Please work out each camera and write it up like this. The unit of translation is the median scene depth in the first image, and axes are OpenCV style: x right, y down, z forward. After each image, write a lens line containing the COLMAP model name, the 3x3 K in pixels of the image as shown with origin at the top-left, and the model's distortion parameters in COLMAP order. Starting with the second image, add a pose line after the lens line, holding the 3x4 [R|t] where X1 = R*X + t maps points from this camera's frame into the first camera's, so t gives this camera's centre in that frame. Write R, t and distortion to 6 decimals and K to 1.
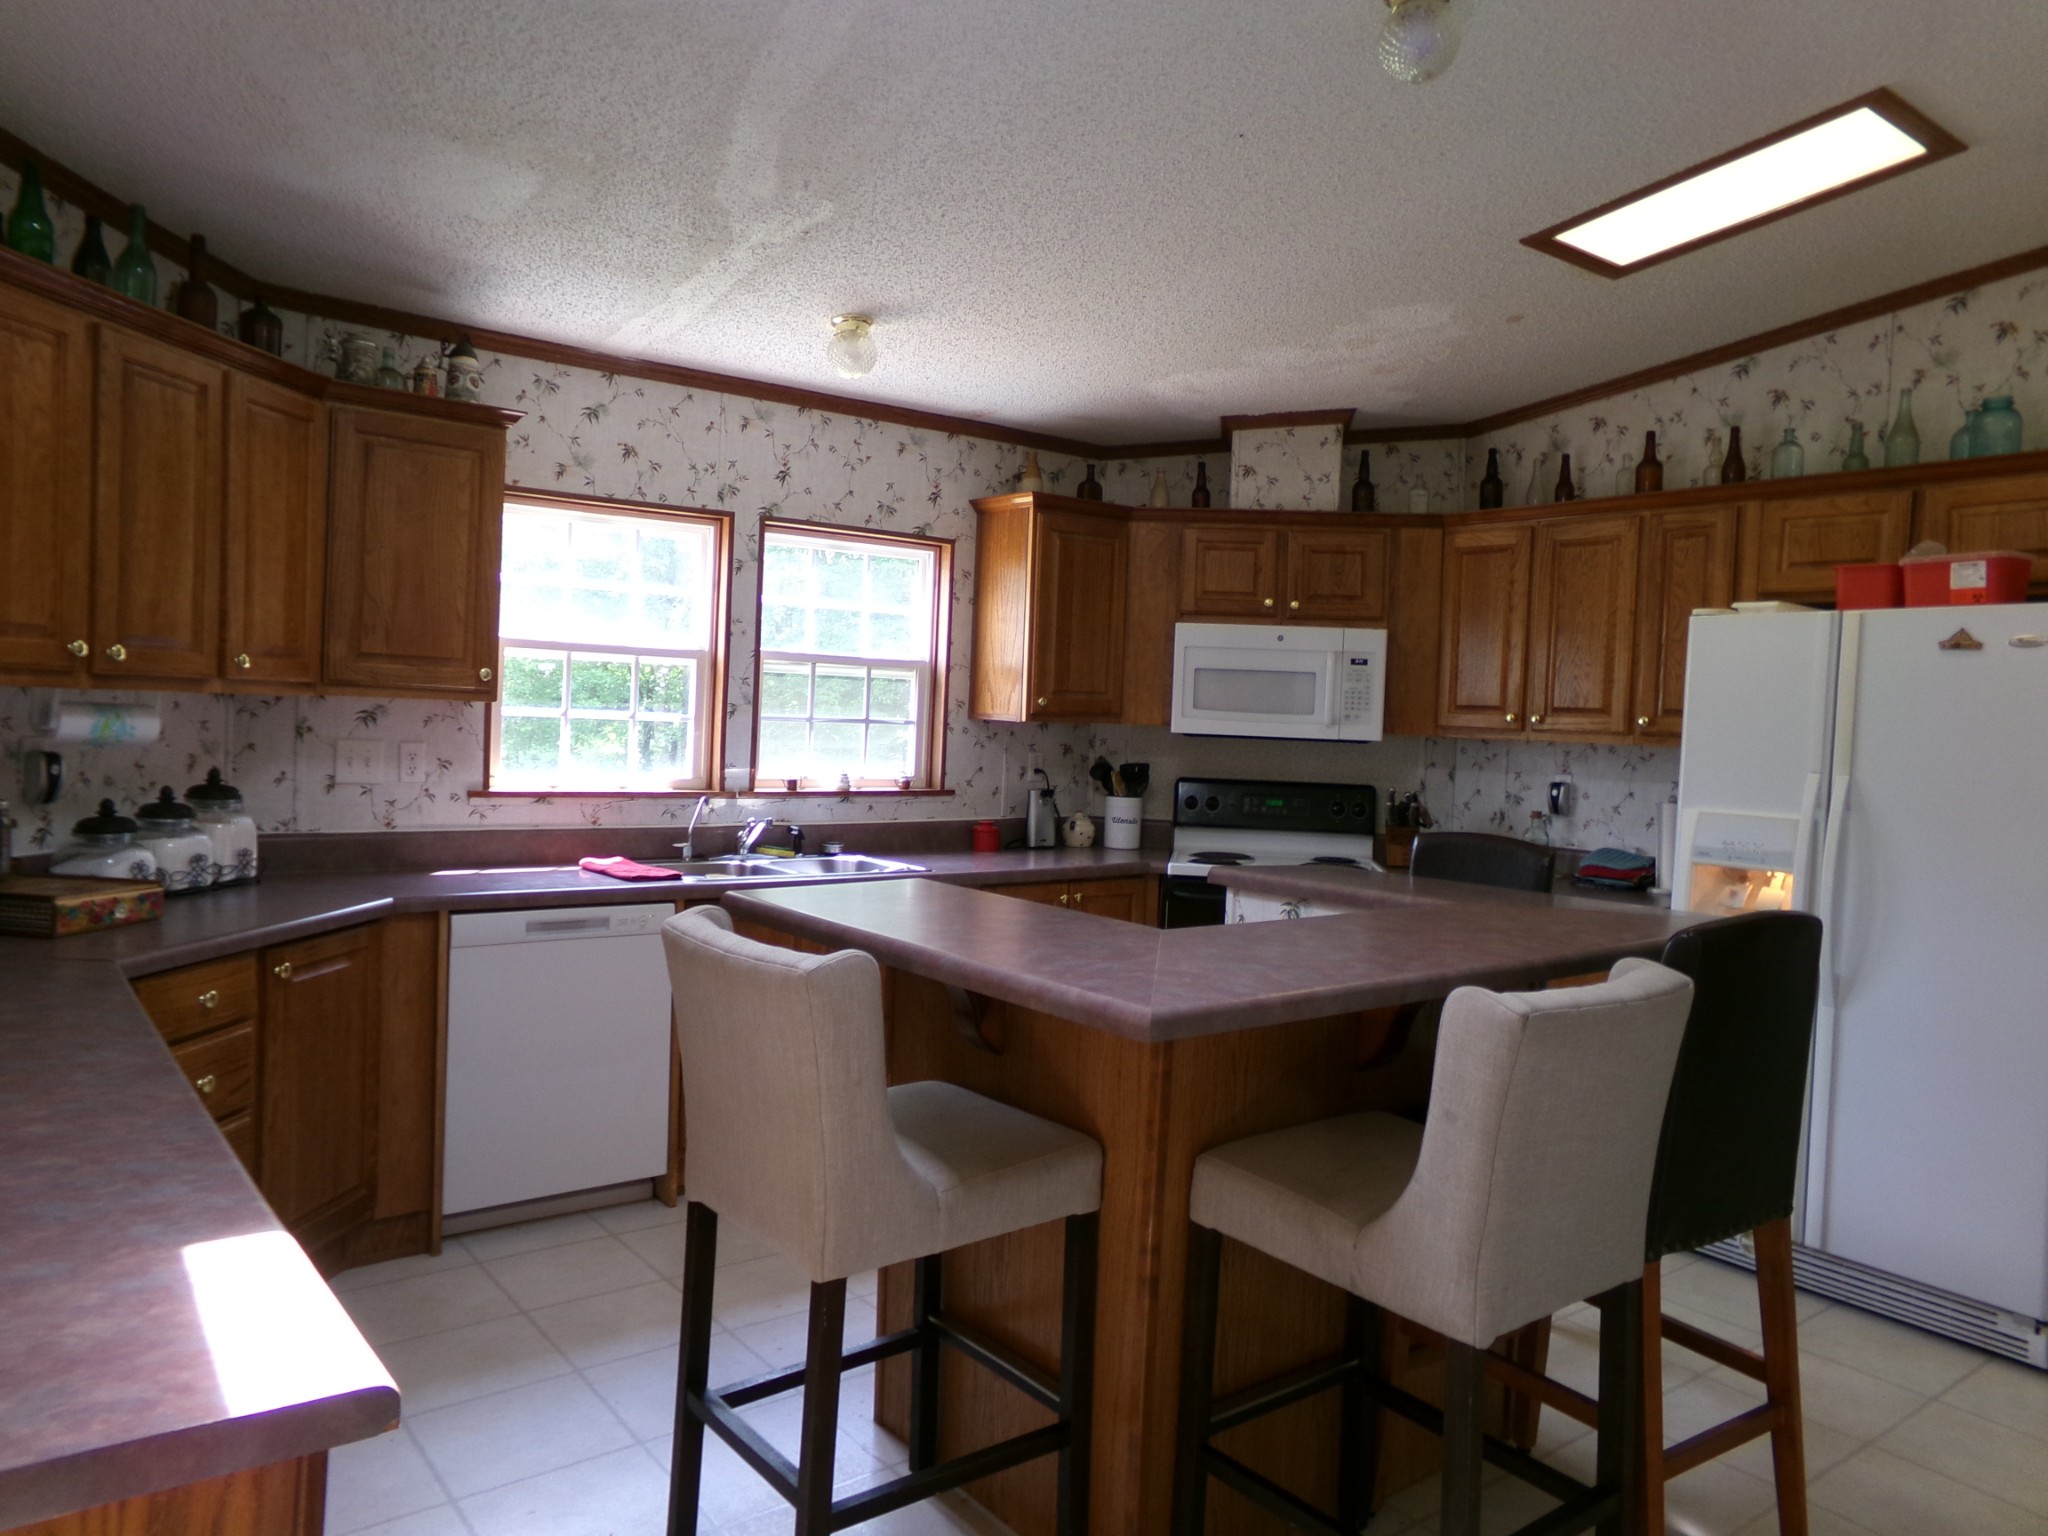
lens RADIAL K [[1442.1, 0, 1020.7], [0, 1442.1, 747.5], [0, 0, 1]] dist [-0.133133, 0.267583]
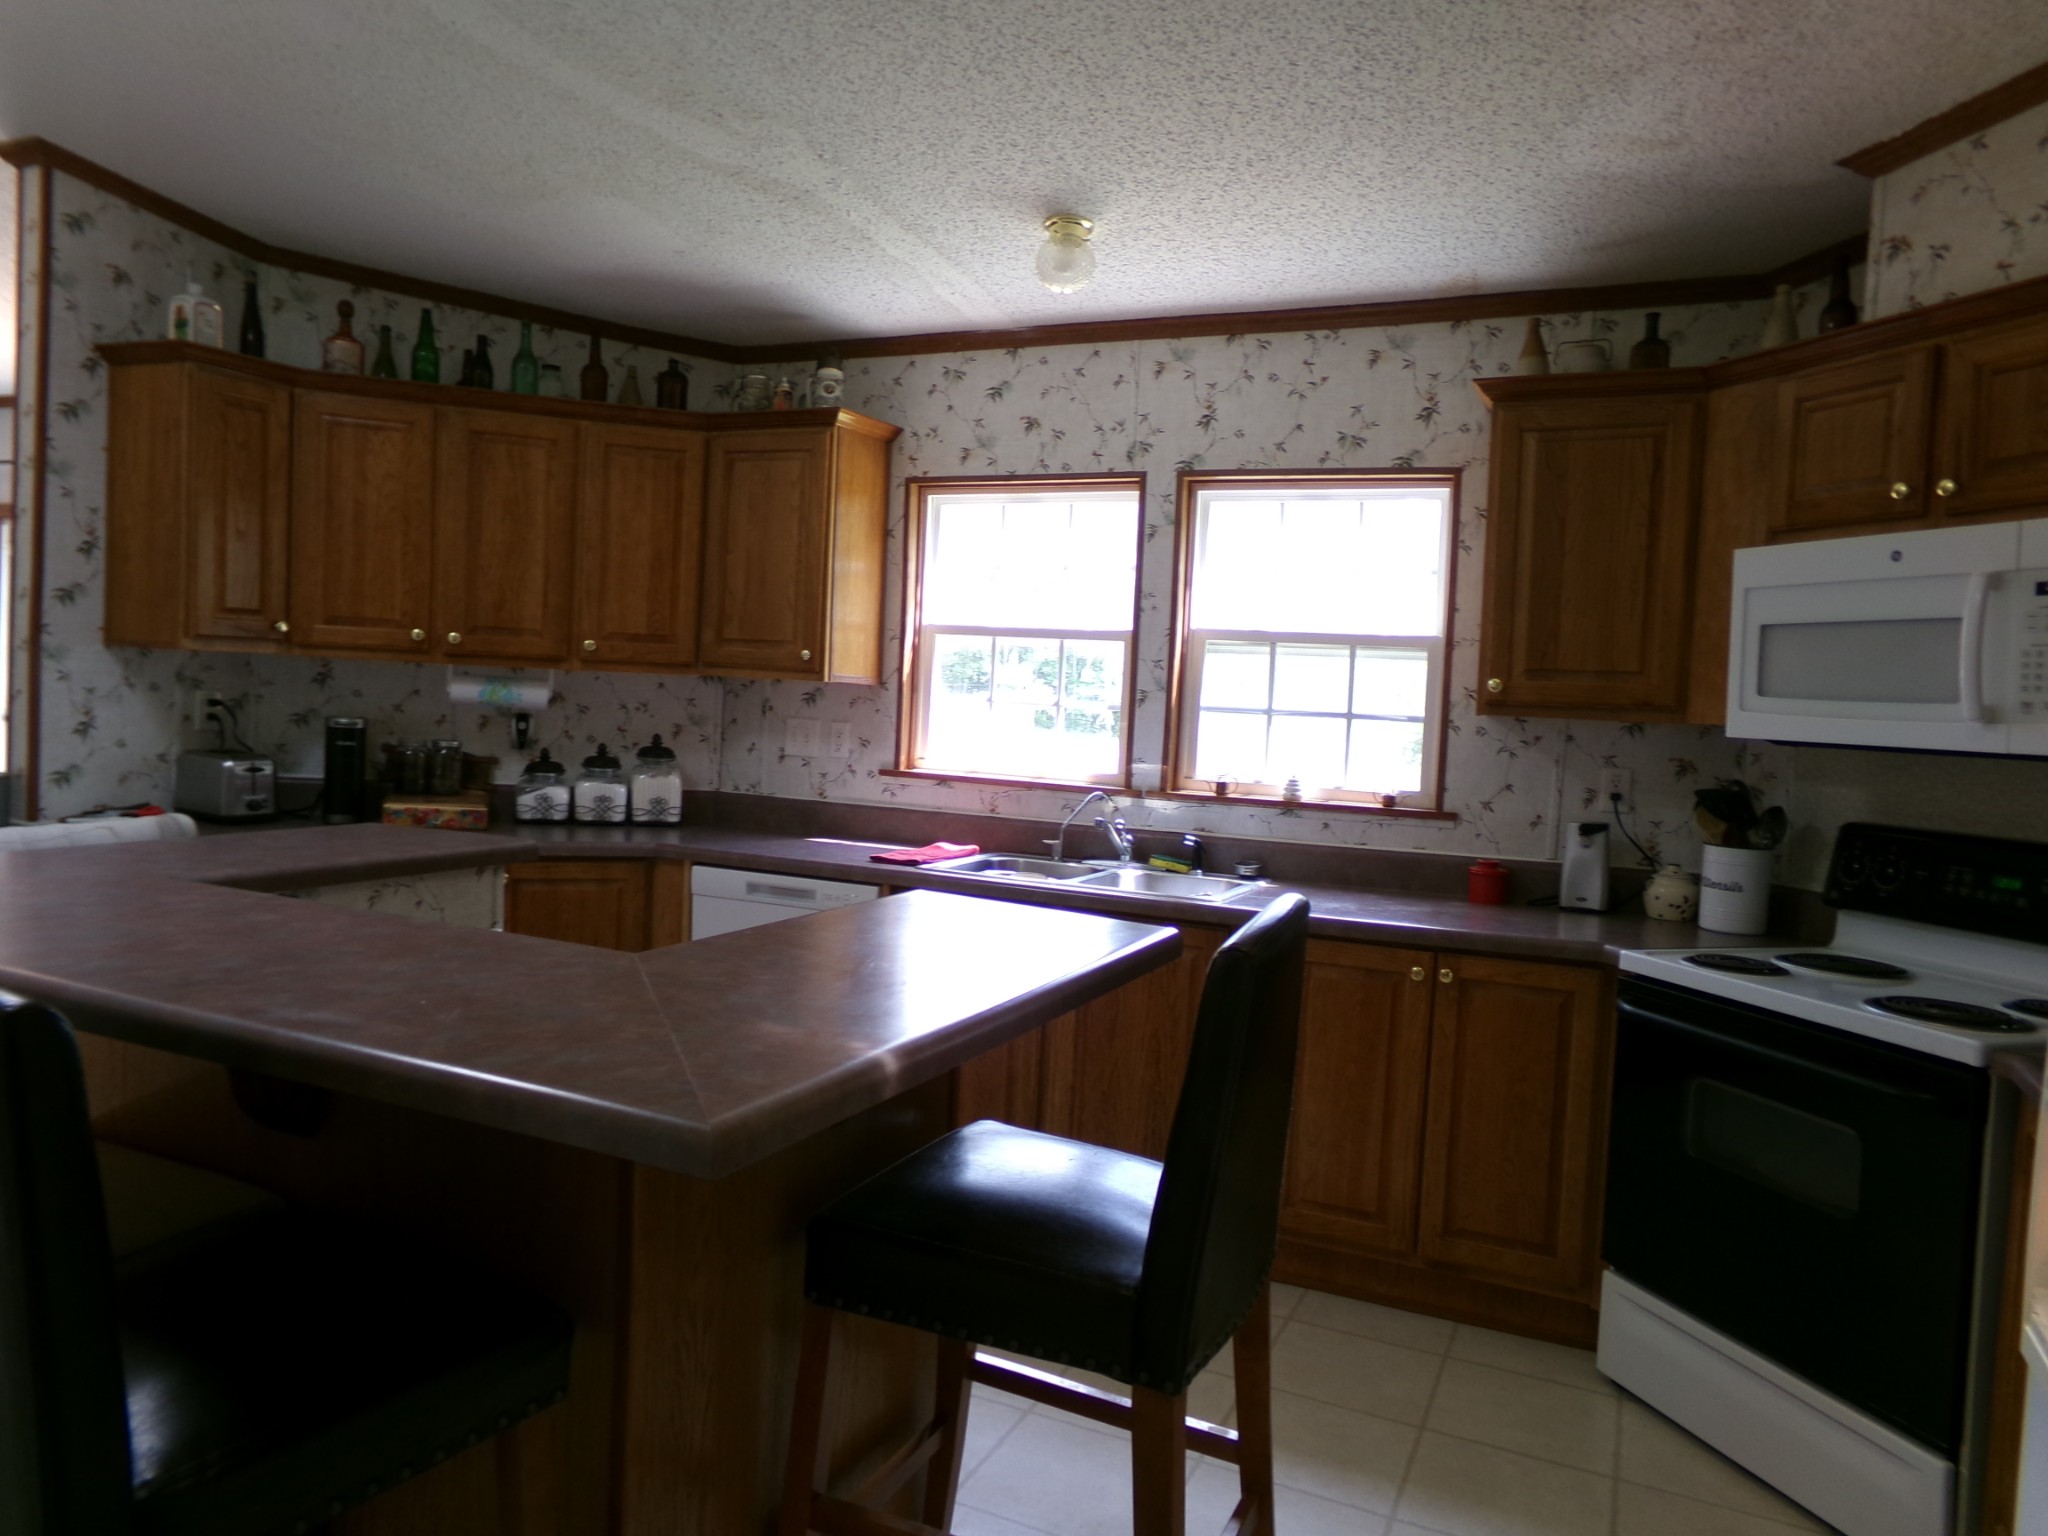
lens RADIAL K [[1442.1, 0, 1020.7], [0, 1442.1, 747.5], [0, 0, 1]] dist [-0.133133, 0.267583]
pose [[0.453914, 0.018271, -0.890858, 0.559270], [-0.051195, 0.998673, -0.005602, 0.013634], [0.889573, 0.048150, 0.454247, 0.546167]]
